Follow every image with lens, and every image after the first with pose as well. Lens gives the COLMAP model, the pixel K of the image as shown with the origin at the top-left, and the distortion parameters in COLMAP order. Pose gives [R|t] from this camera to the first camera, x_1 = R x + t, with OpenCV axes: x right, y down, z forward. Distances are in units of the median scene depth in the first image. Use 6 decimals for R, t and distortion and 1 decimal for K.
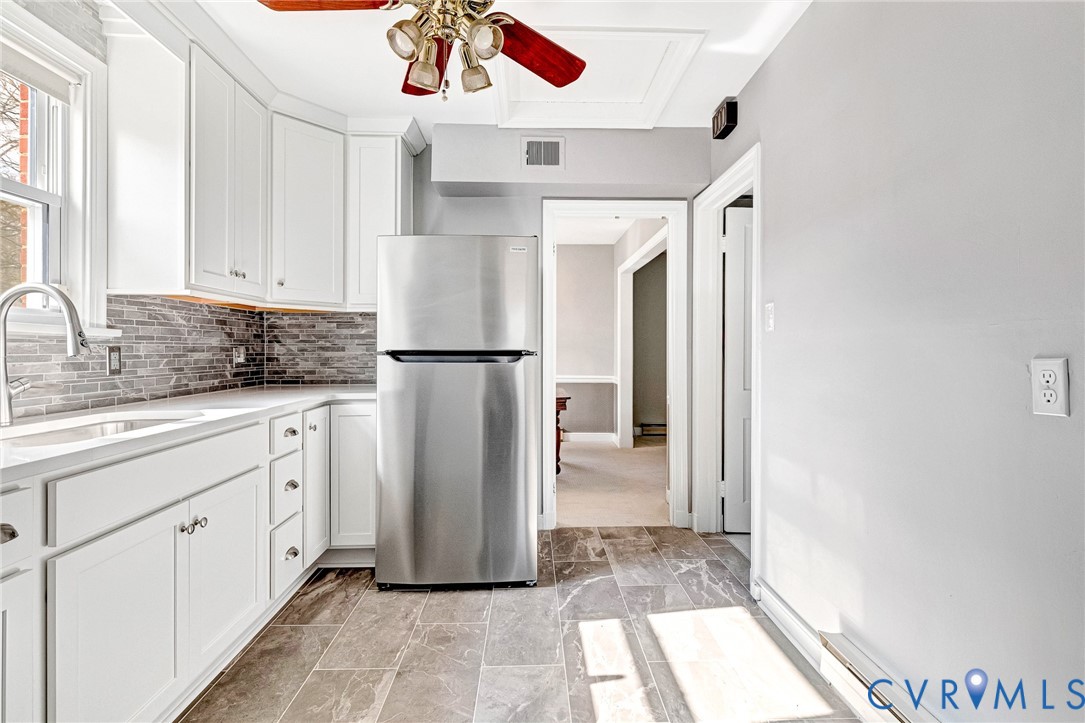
lens RADIAL K [[509.0, 0, 543.8], [0, 509.0, 351.9], [0, 0, 1]] dist [0.014450, 0.000824]
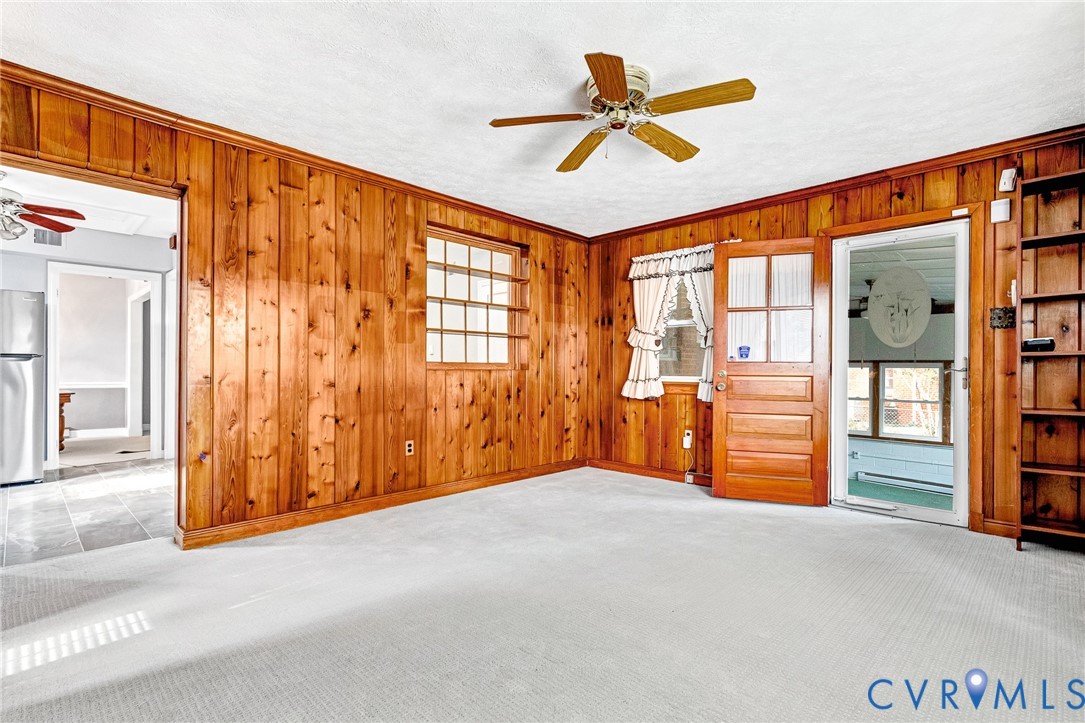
lens RADIAL K [[509.0, 0, 544.8], [0, 509.0, 367.9], [0, 0, 1]] dist [0.014450, 0.000824]
pose [[0.718709, 0.006979, 0.695276, -0.004542], [0.003023, 0.999909, -0.013161, 0.049969], [-0.695304, 0.011561, 0.718622, -1.061669]]
